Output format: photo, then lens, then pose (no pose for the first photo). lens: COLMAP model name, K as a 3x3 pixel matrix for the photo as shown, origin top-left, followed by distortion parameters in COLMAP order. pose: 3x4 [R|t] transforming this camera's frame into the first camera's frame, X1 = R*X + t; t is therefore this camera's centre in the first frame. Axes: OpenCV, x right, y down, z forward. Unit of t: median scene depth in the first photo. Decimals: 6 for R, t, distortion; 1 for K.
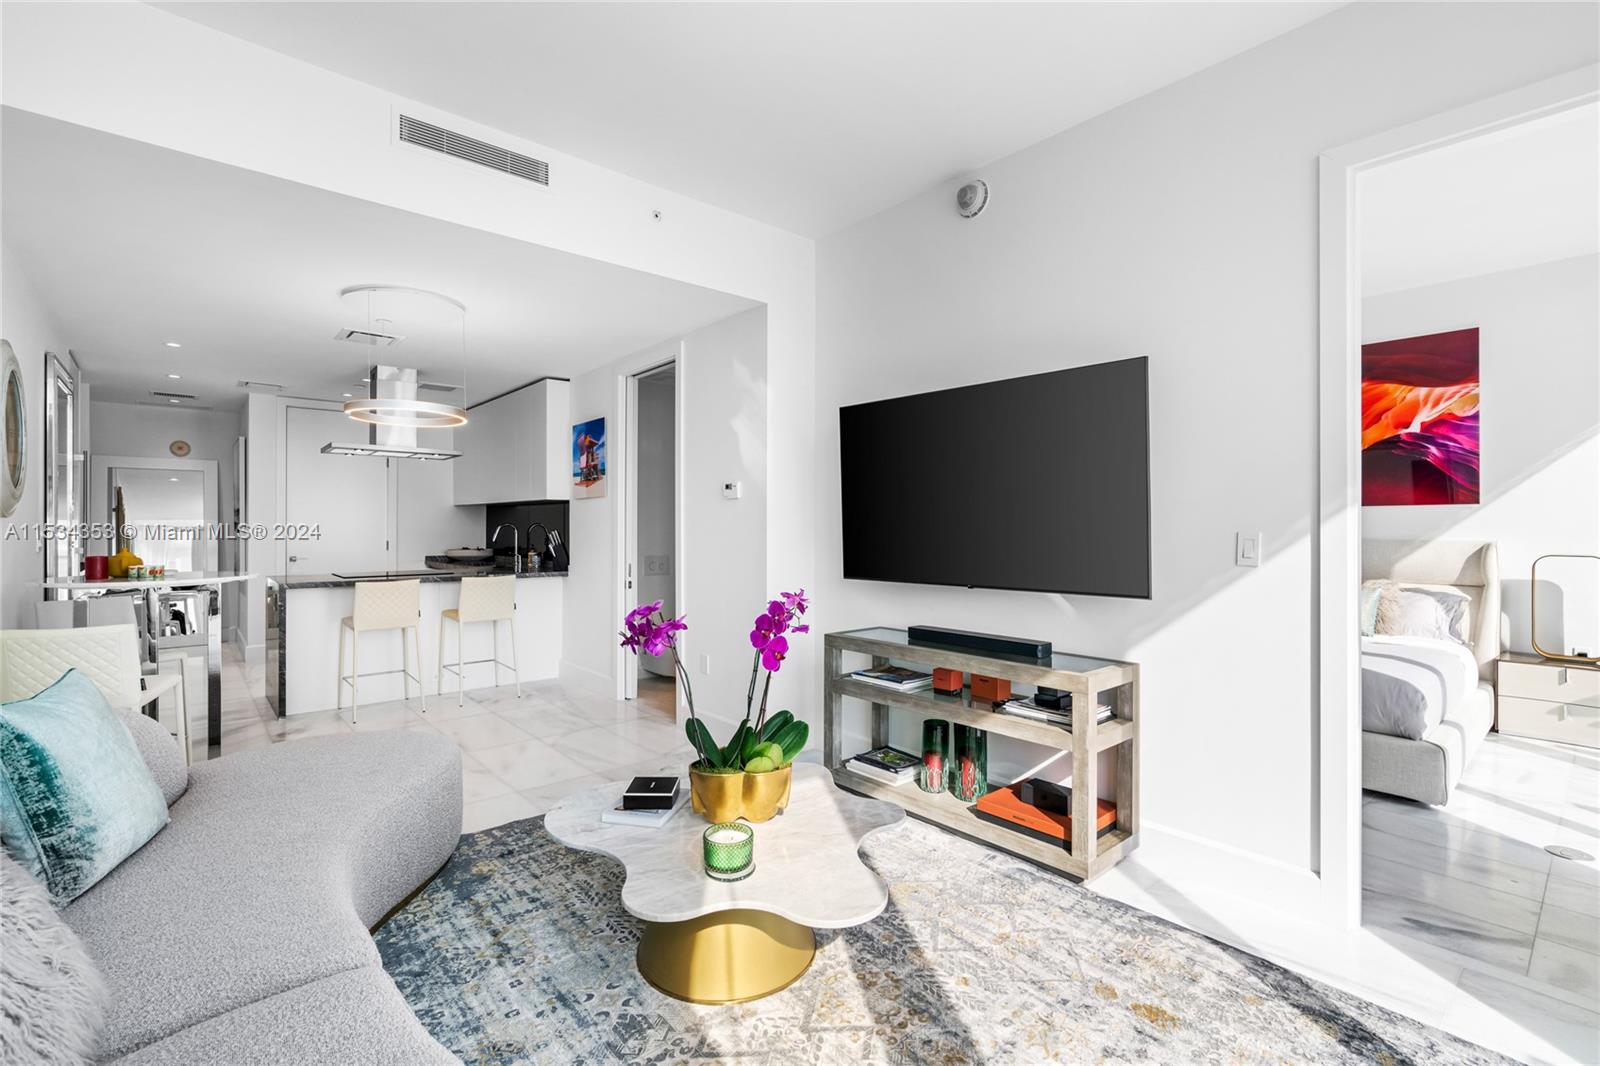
lens RADIAL K [[720.0, 0, 813.2], [0, 720.0, 524.8], [0, 0, 1]] dist [-0.013188, 0.000574]
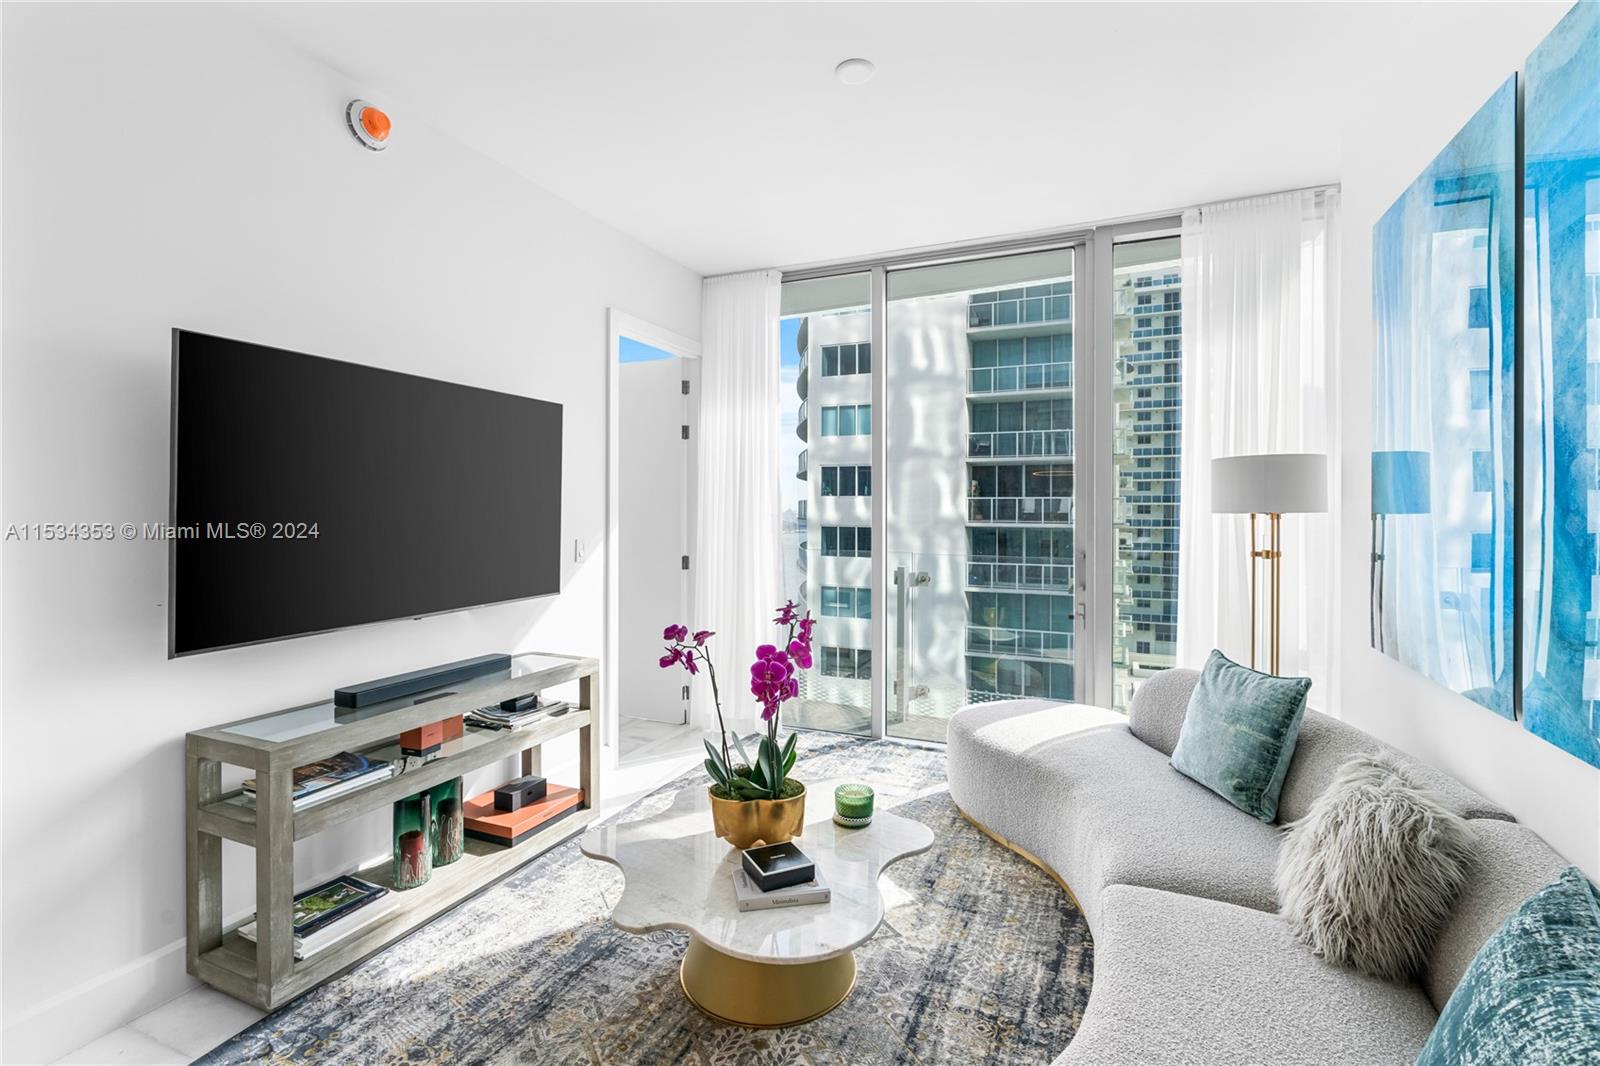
lens RADIAL K [[734.7, 0, 802.9], [0, 734.7, 509.2], [0, 0, 1]] dist [-0.004668, 0.002256]
pose [[-0.420198, -0.001907, 0.907430, -0.480916], [-0.004292, 0.999991, 0.000114, -0.026467], [-0.907422, -0.003847, -0.420202, 0.621775]]
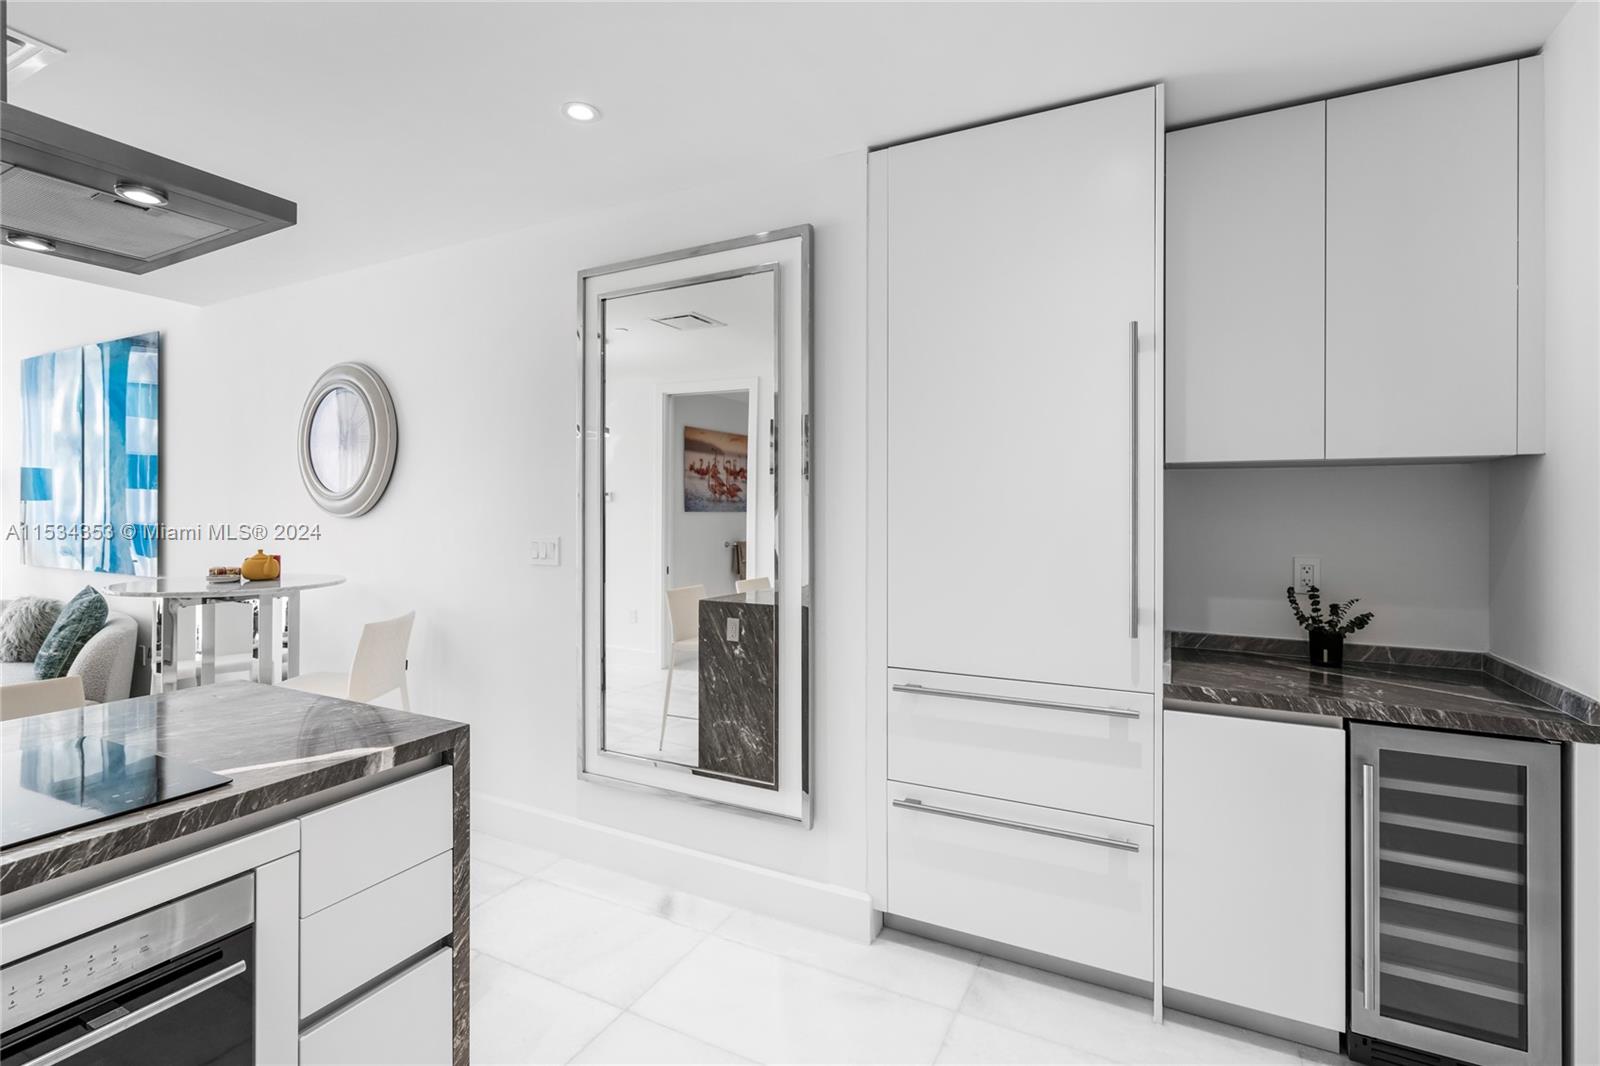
lens RADIAL K [[734.7, 0, 802.9], [0, 734.7, 509.2], [0, 0, 1]] dist [-0.004668, 0.002256]
pose [[-0.932510, -0.004645, -0.361114, -0.862220], [-0.004160, 0.999989, -0.002122, -0.014136], [0.361120, -0.000477, -0.932519, 1.454726]]
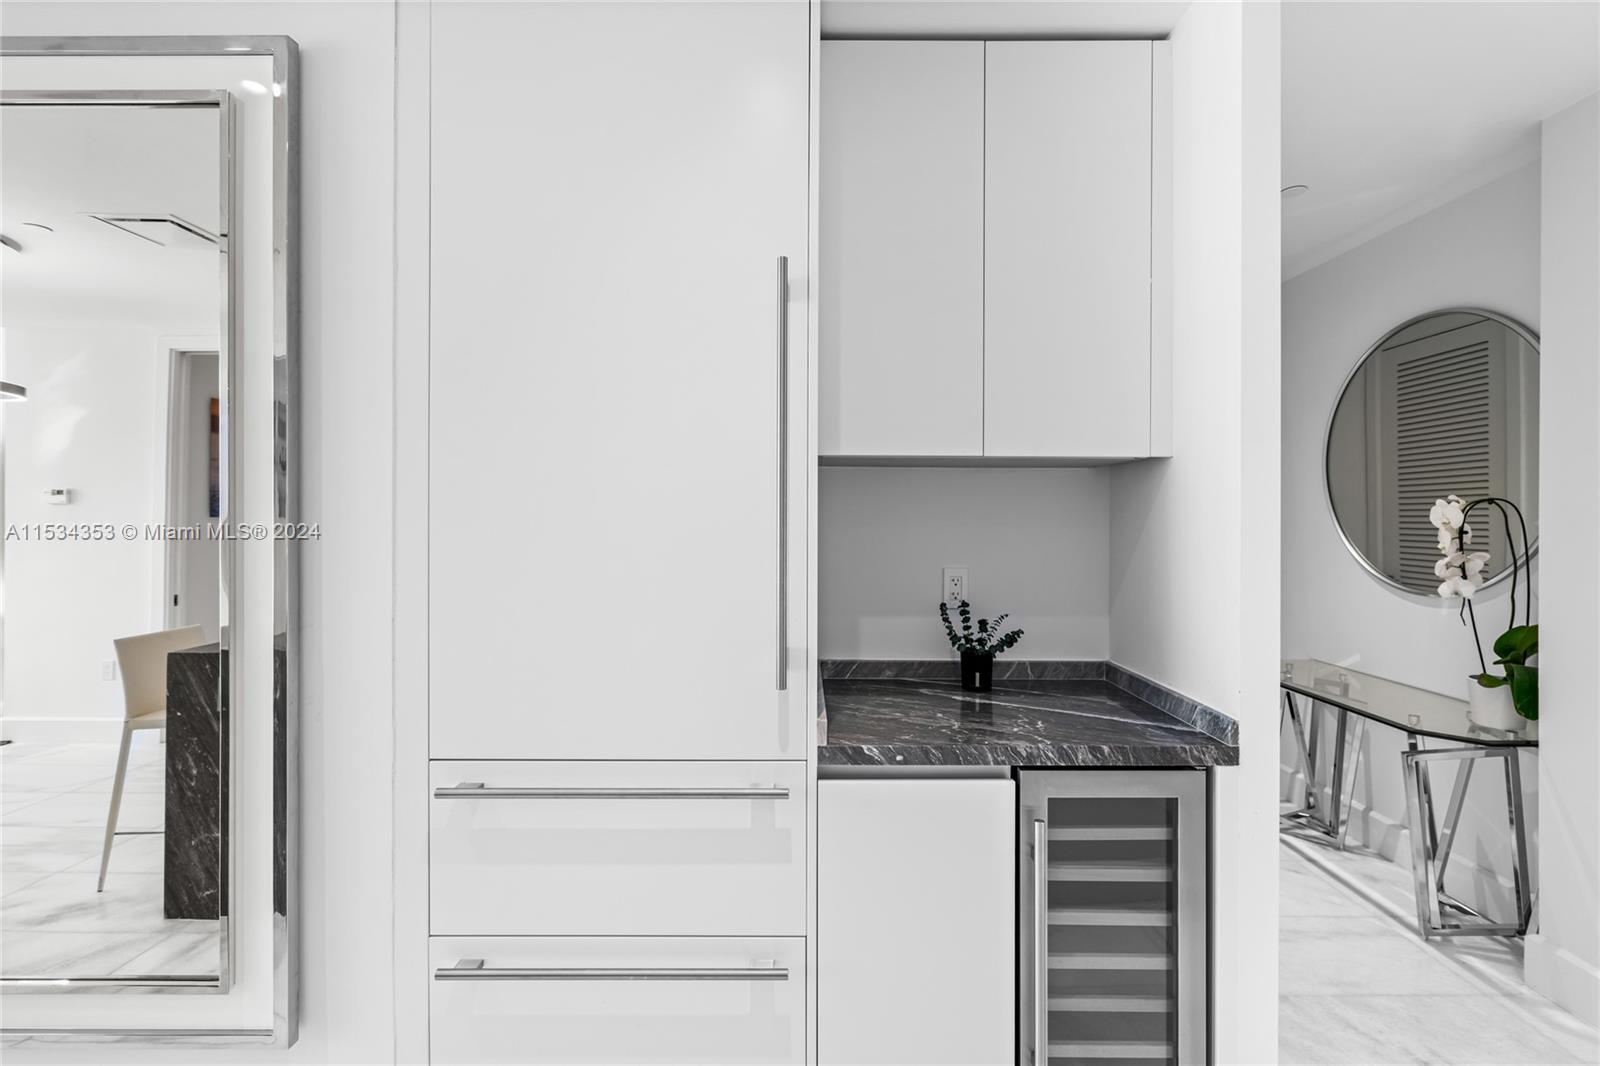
lens RADIAL K [[717.5, 0, 809.4], [0, 717.5, 514.3], [0, 0, 1]] dist [-0.002259, 0.000403]
pose [[-0.664343, -0.006677, -0.747398, -0.967119], [-0.004032, 0.999978, -0.005350, -0.013911], [0.747417, -0.000541, -0.664355, 1.345948]]
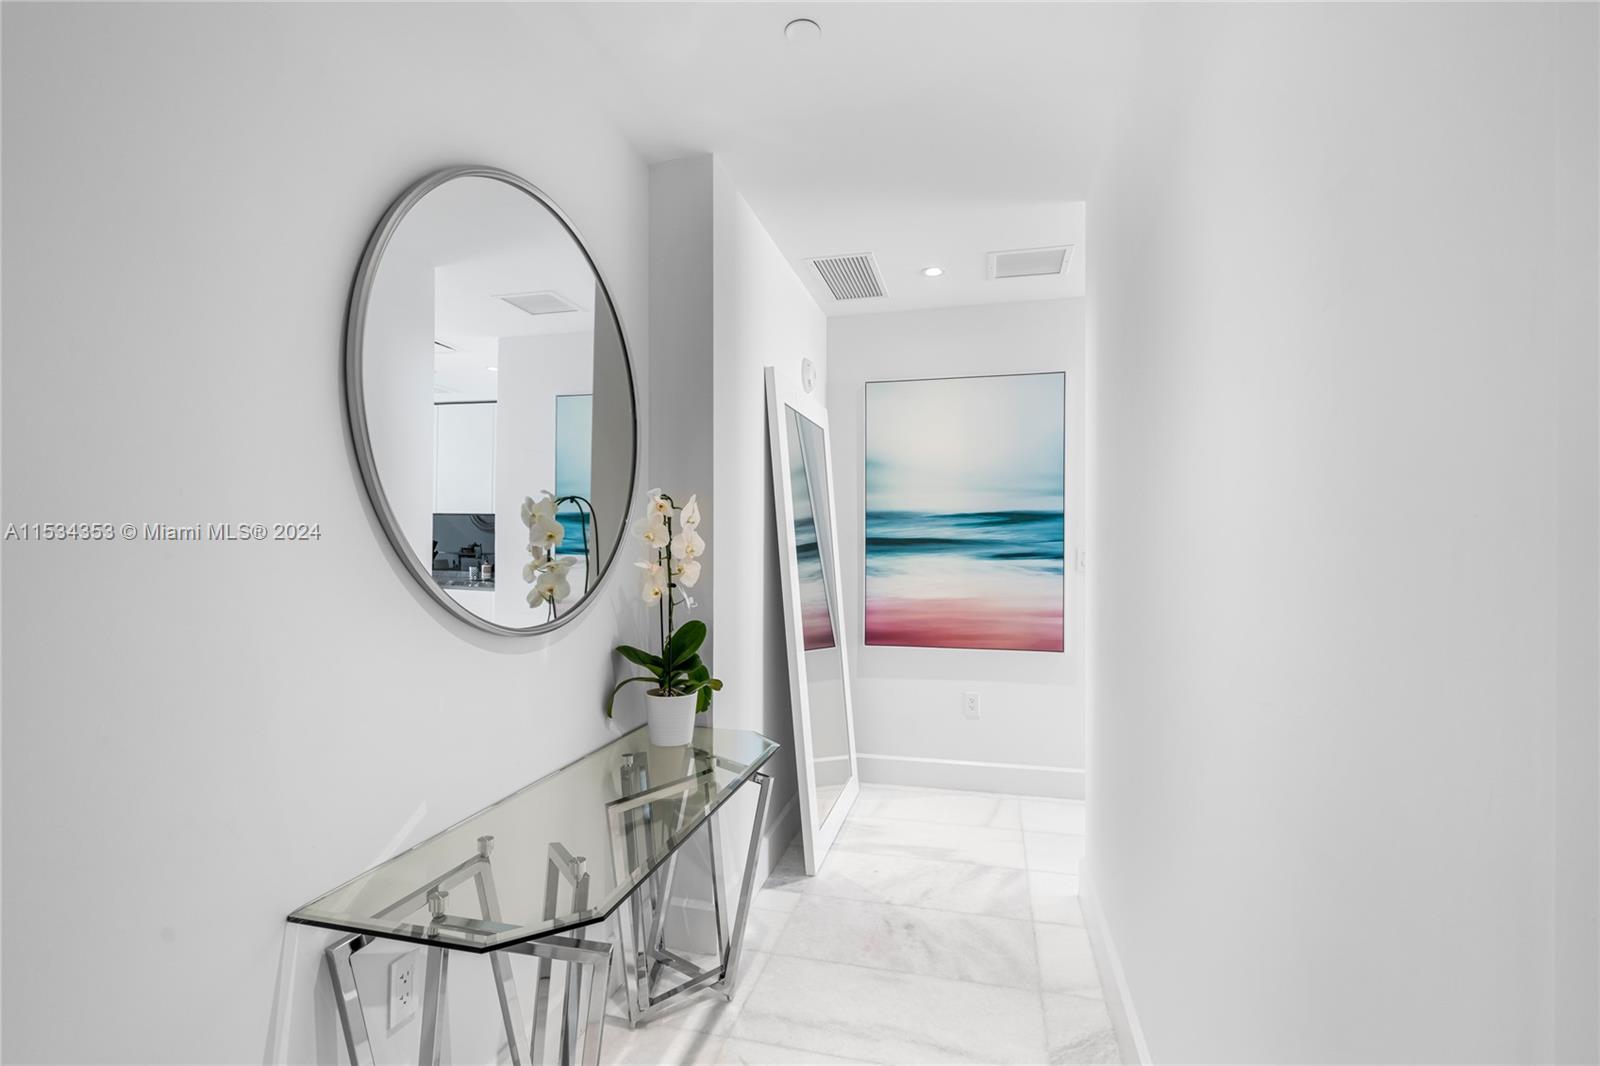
lens RADIAL K [[738.1, 0, 796.2], [0, 738.1, 527.2], [0, 0, 1]] dist [-0.001950, 0.000238]
pose [[0.832829, 0.008757, 0.553462, -1.798306], [-0.000371, 0.999883, -0.015262, -0.005764], [-0.553531, 0.012505, 0.832735, 0.953140]]
